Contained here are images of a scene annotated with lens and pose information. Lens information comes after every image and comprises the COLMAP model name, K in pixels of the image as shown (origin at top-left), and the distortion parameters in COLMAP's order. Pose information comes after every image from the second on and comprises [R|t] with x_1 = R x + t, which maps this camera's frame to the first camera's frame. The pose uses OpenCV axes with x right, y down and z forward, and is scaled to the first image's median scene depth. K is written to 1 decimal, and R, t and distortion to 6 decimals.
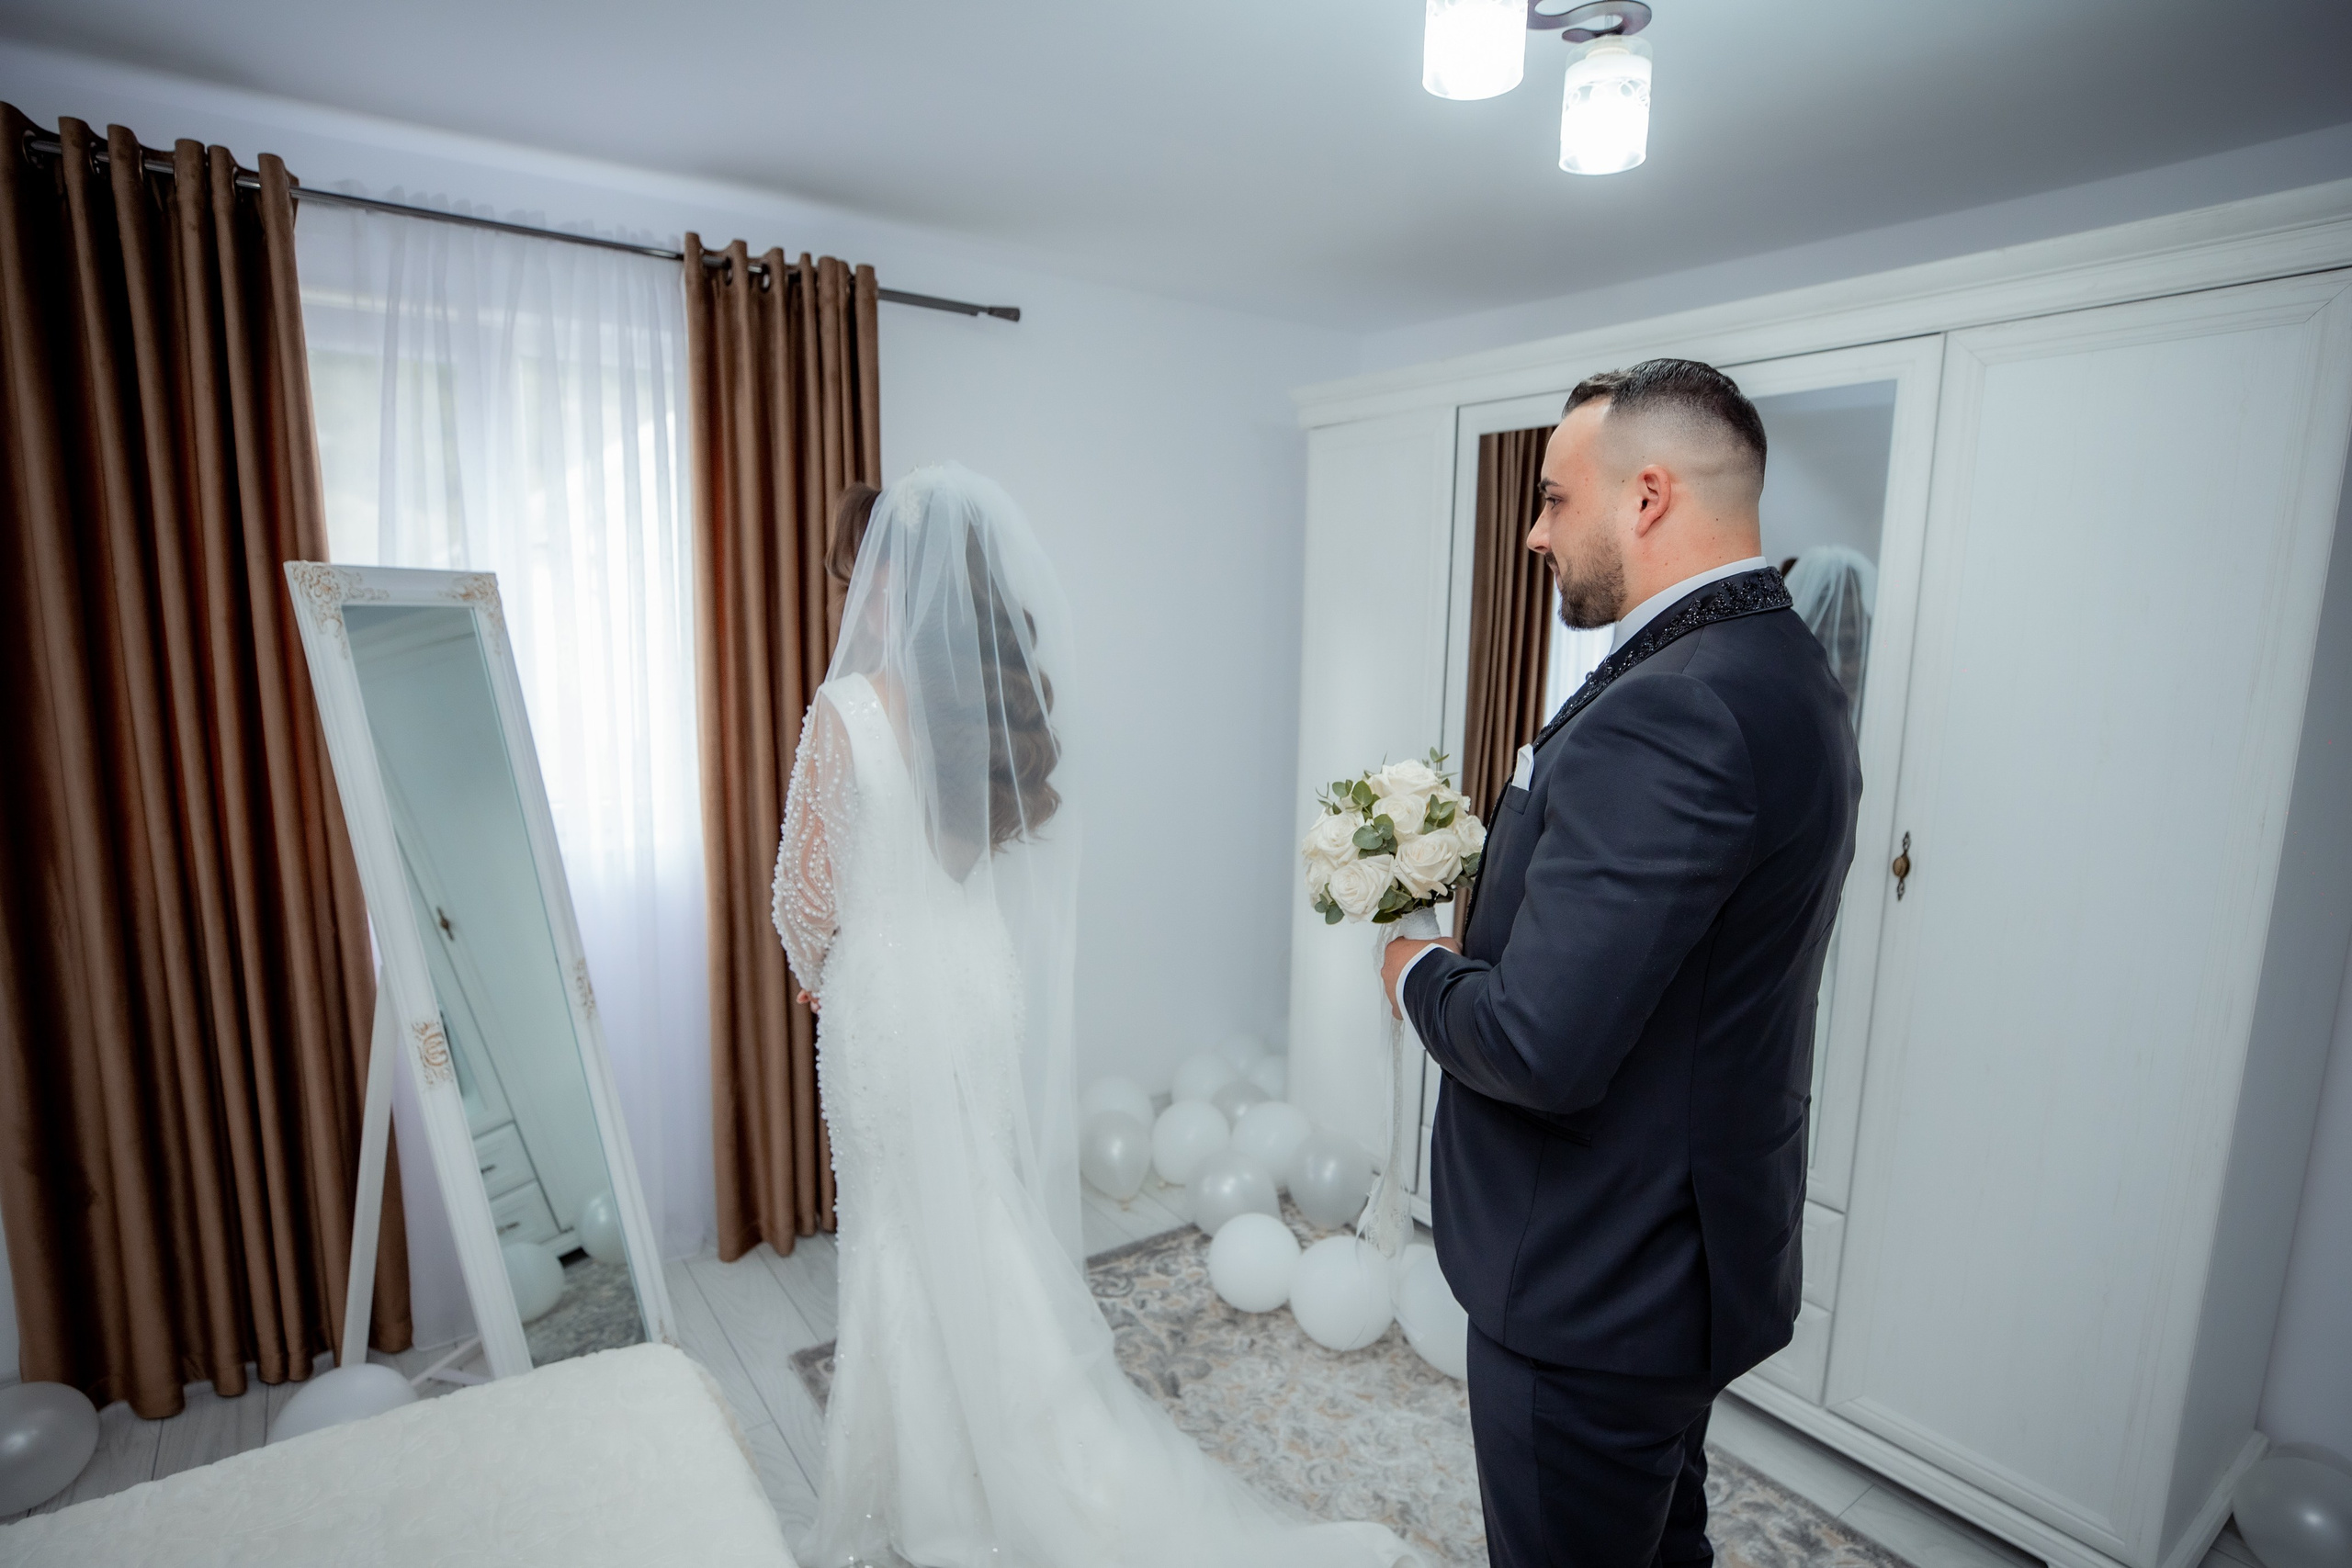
lens RADIAL K [[1208.8, 0, 1184.4], [0, 1208.8, 814.0], [0, 0, 1]] dist [-0.025869, 0.014644]
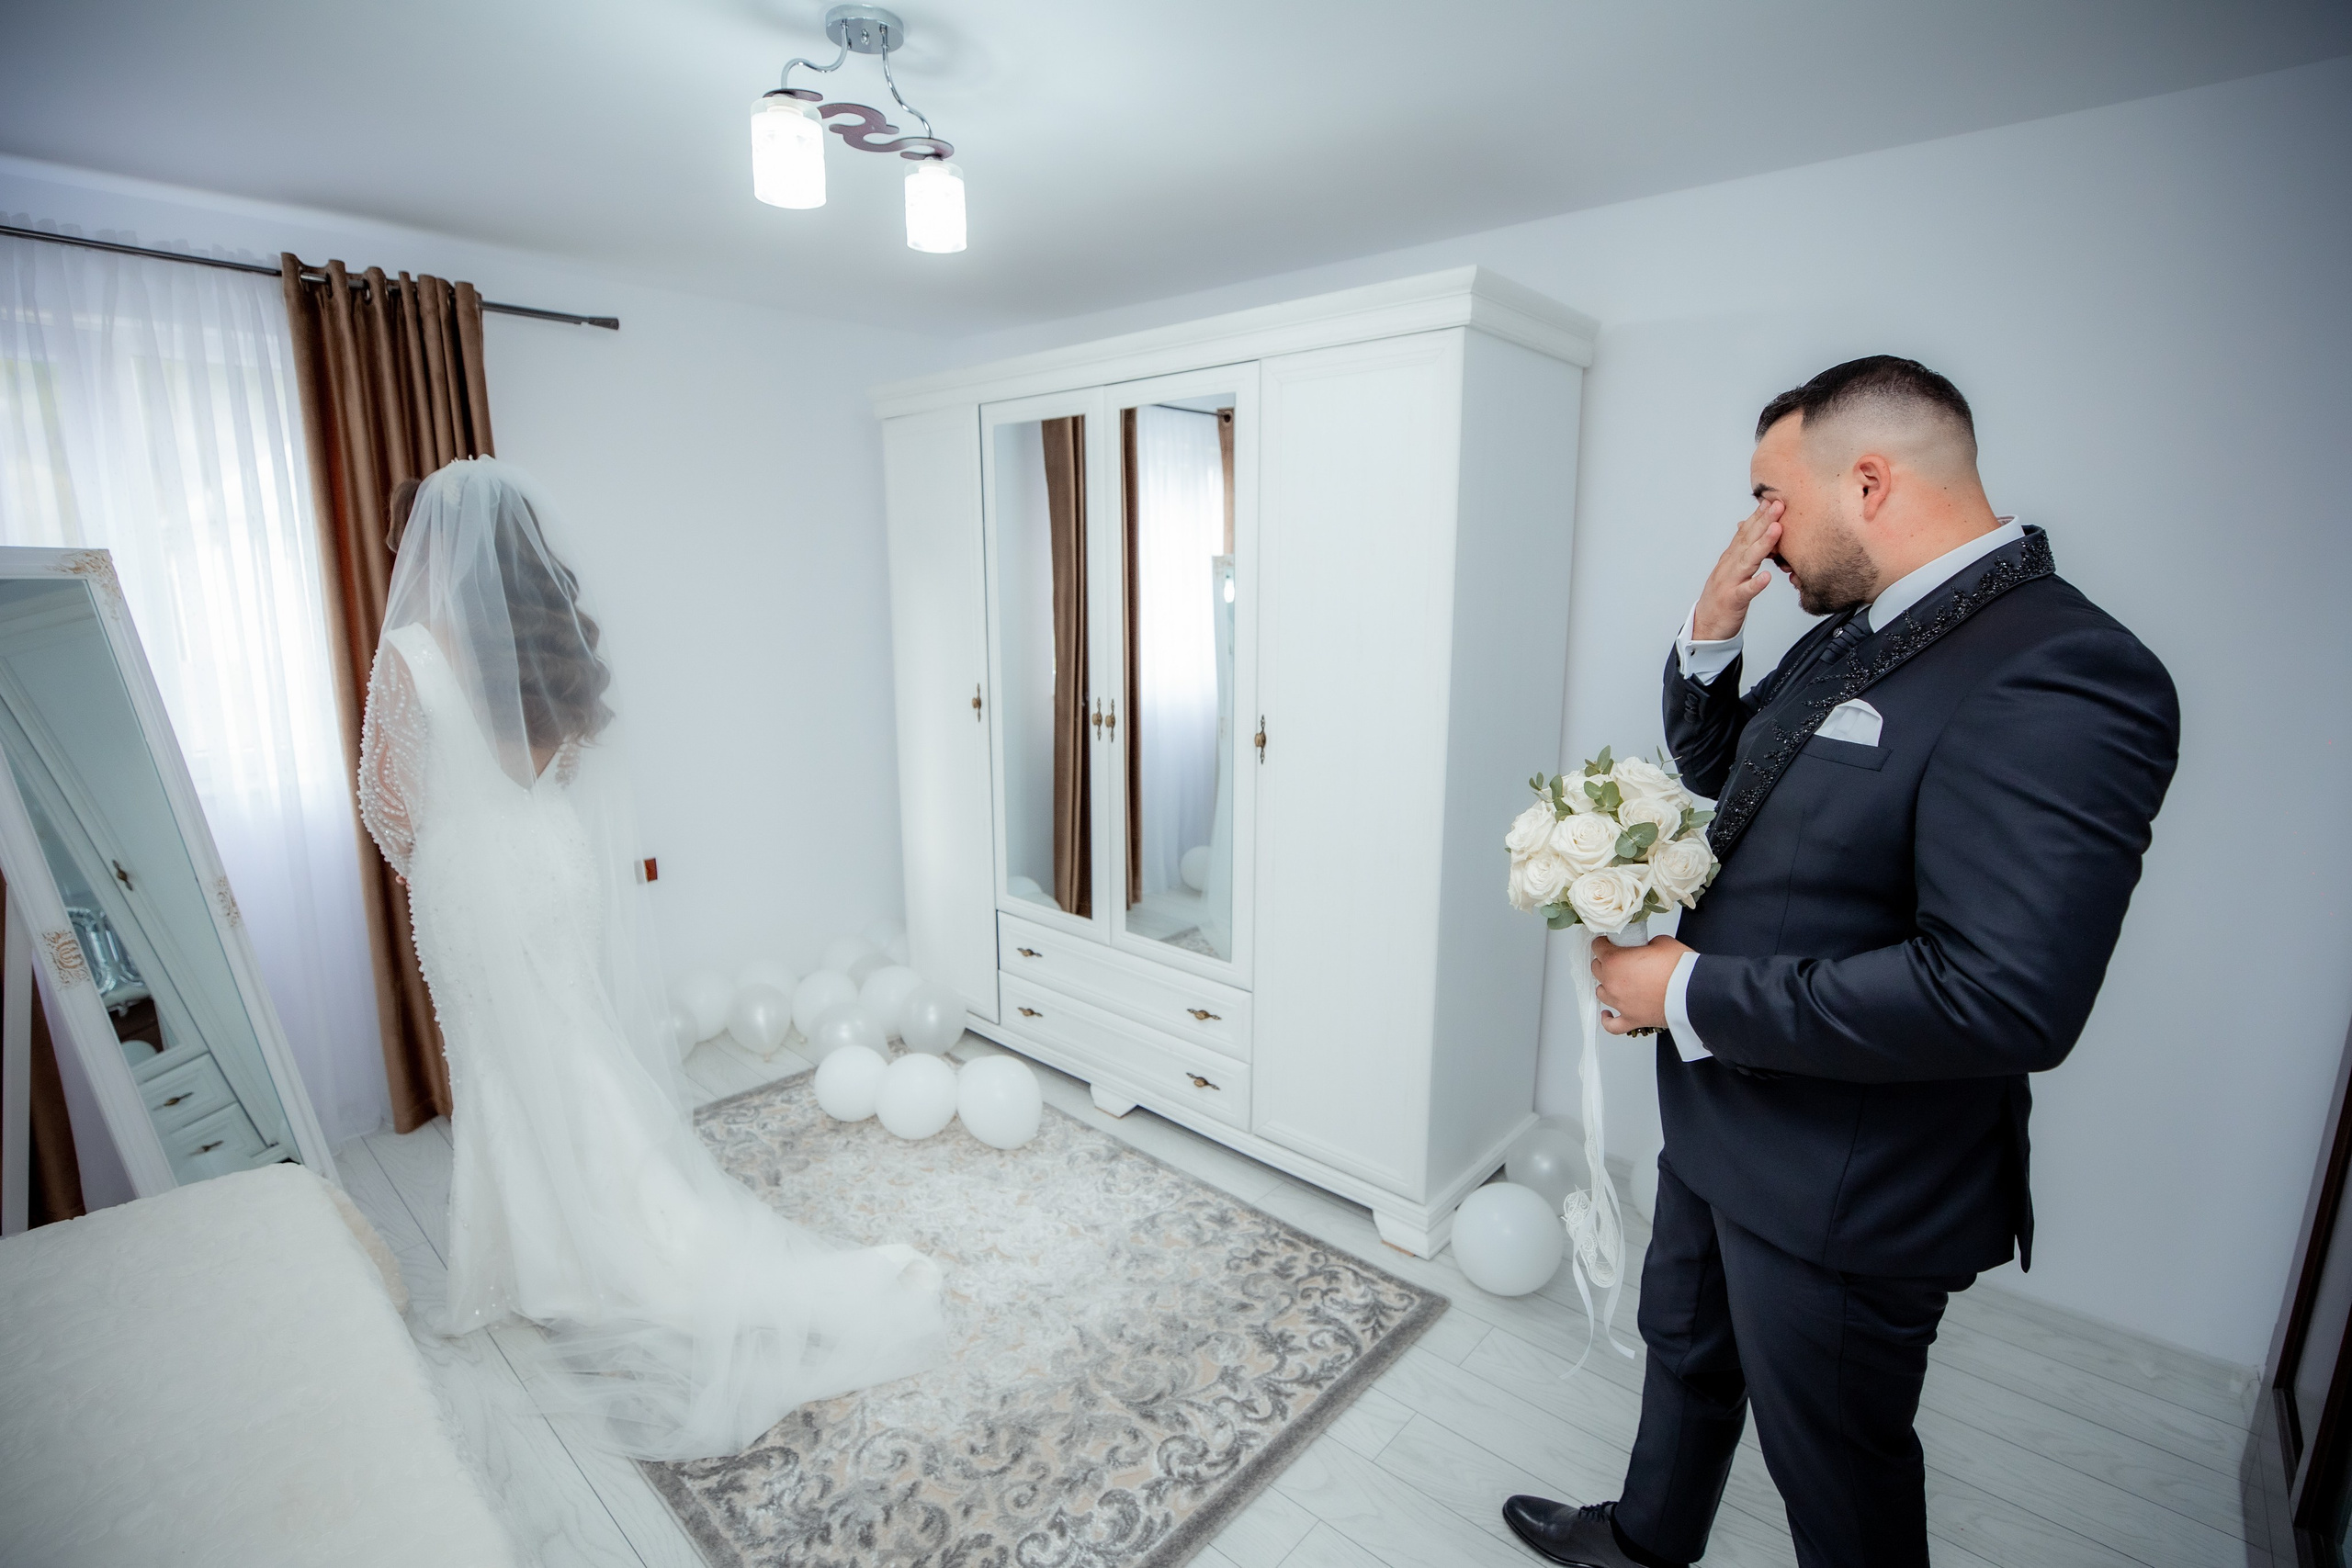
lens RADIAL K [[1081.5, 0, 1156.8], [0, 1081.5, 786.1], [0, 0, 1]] dist [-0.023731, 0.008479]
pose [[0.980703, -0.056050, 0.187298, 0.198044], [0.050766, 0.998169, 0.032890, 0.042088], [-0.188799, -0.022747, 0.981752, -0.190608]]
